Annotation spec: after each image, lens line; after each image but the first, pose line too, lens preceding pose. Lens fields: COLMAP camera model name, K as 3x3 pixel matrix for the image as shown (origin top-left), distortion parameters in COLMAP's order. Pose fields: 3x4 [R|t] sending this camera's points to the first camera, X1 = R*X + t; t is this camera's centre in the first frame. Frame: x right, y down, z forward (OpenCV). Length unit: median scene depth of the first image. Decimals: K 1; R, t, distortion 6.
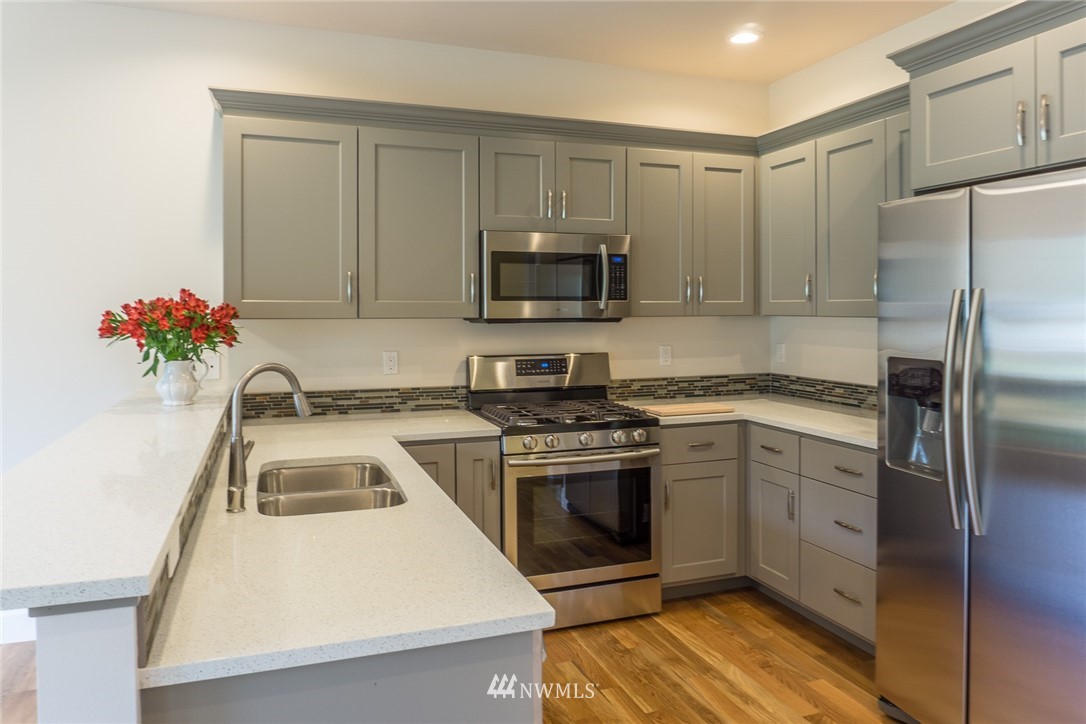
lens RADIAL K [[772.9, 0, 543.7], [0, 772.9, 321.5], [0, 0, 1]] dist [-0.030493, -0.002212]
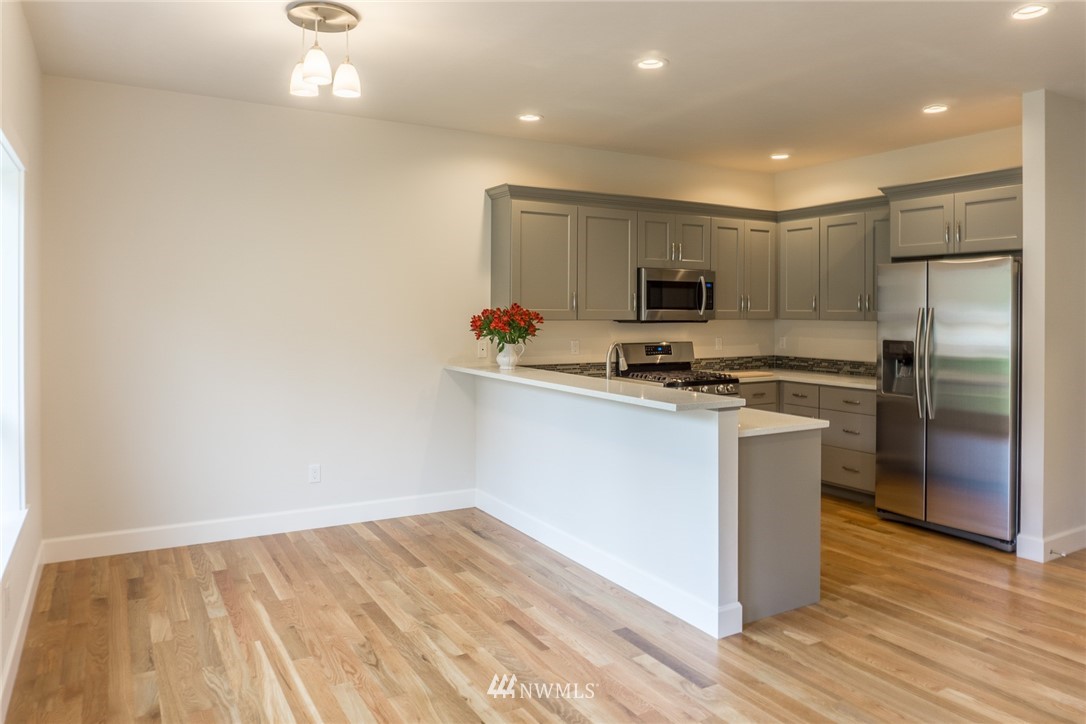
lens RADIAL K [[769.9, 0, 564.4], [0, 769.9, 317.2], [0, 0, 1]] dist [-0.021110, -0.003628]
pose [[0.981348, 0.004414, 0.192191, -0.543805], [-0.002928, 0.999964, -0.008017, 0.003135], [-0.192220, 0.007305, 0.981325, -0.588202]]
